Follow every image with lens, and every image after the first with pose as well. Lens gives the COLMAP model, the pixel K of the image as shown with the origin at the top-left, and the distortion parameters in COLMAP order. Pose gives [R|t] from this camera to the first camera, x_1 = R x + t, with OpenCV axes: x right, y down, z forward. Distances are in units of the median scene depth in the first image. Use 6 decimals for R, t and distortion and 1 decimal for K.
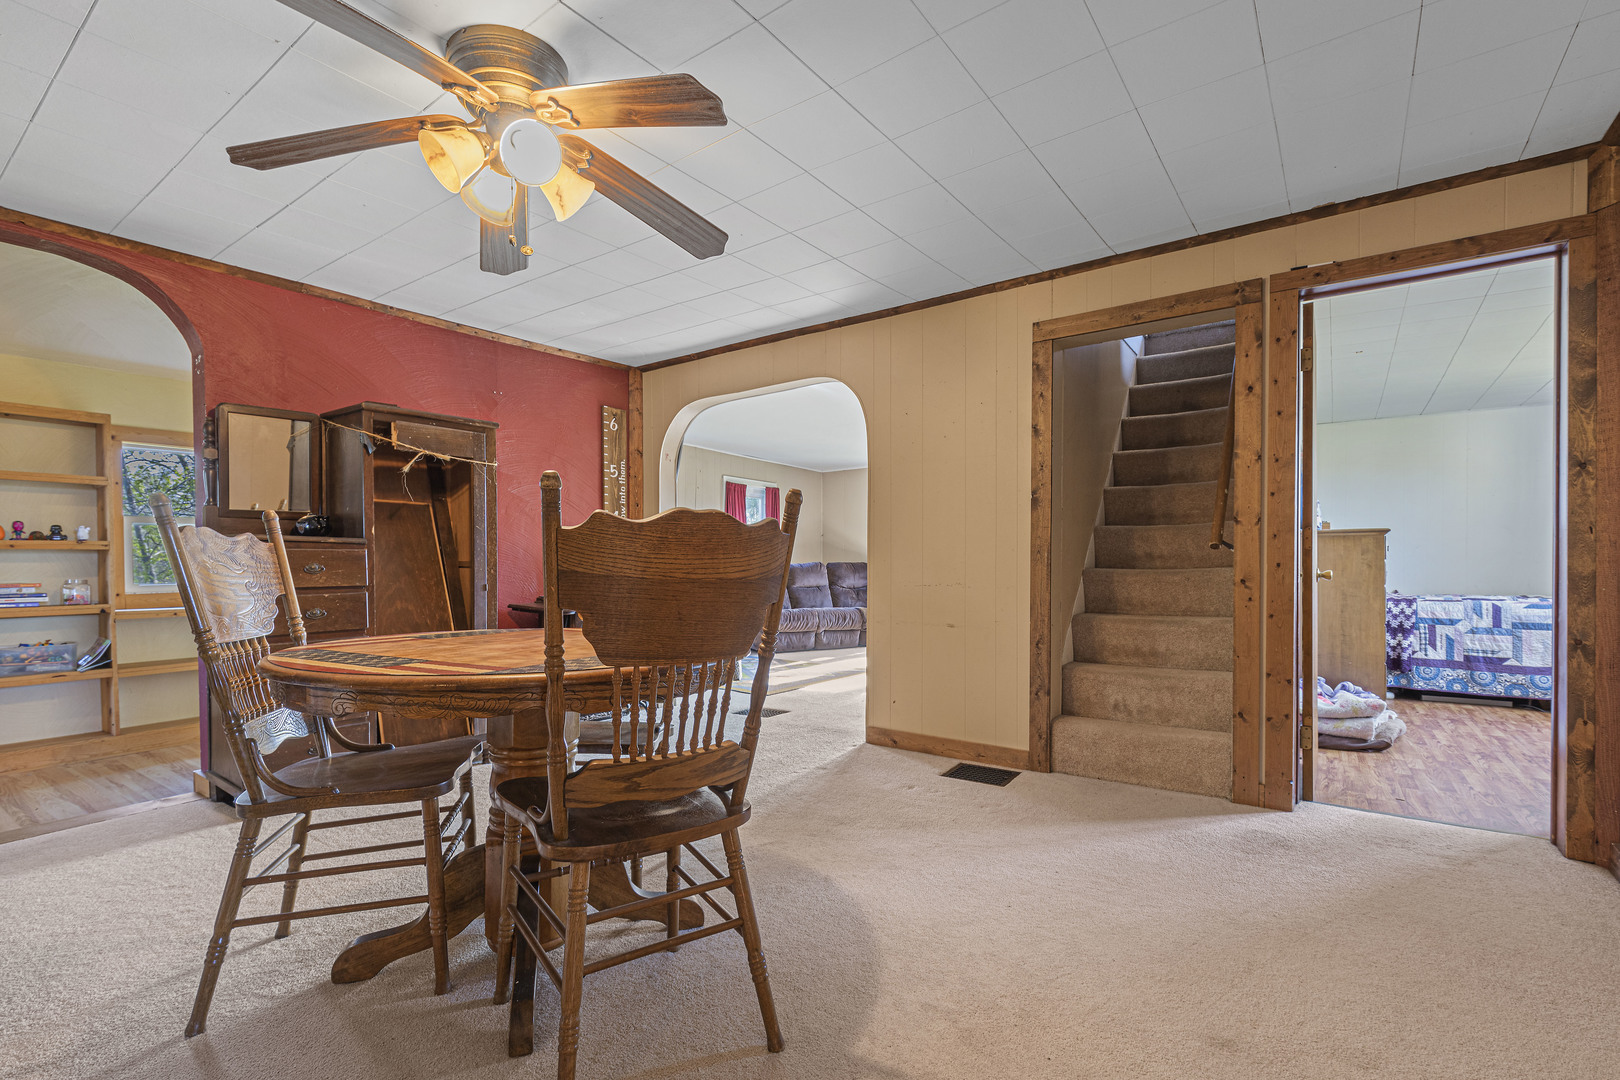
lens RADIAL K [[734.5, 0, 807.6], [0, 734.5, 564.3], [0, 0, 1]] dist [0.002840, -0.001860]
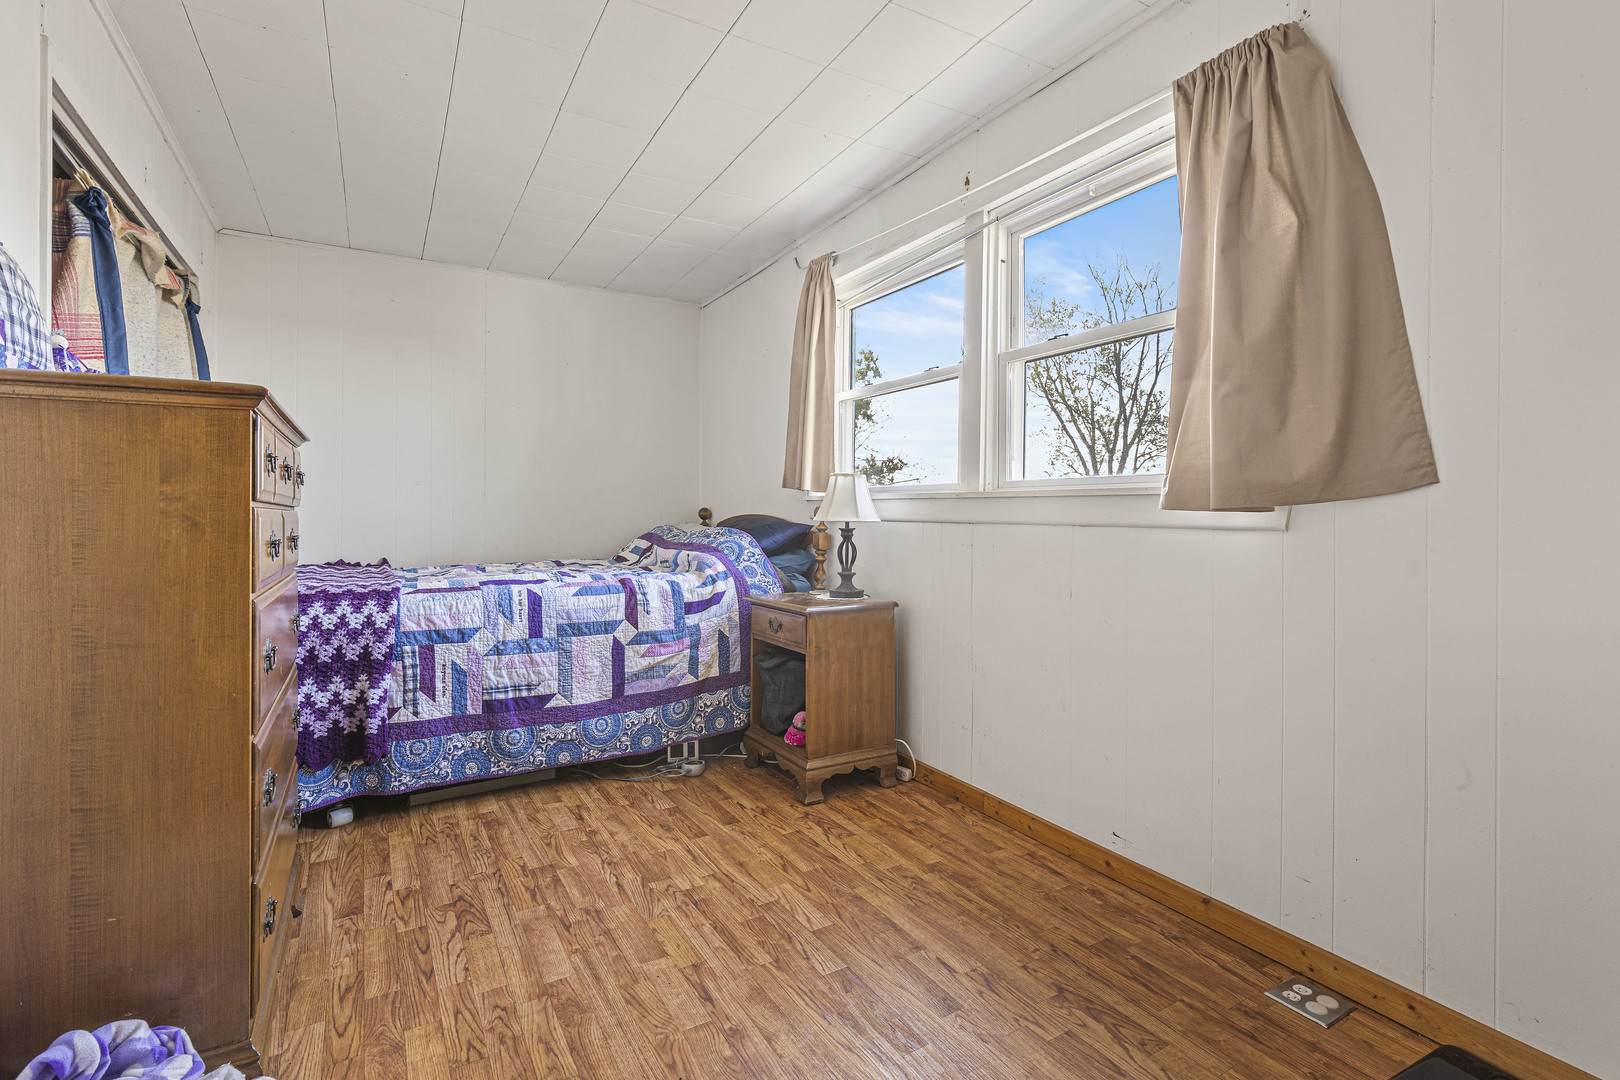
lens RADIAL K [[734.5, 0, 808.6], [0, 734.5, 523.2], [0, 0, 1]] dist [0.002840, -0.001860]
pose [[0.403654, -0.009571, 0.914862, 0.530178], [-0.007448, 0.999878, 0.013747, -0.002828], [-0.914881, -0.012363, 0.403533, 0.602107]]
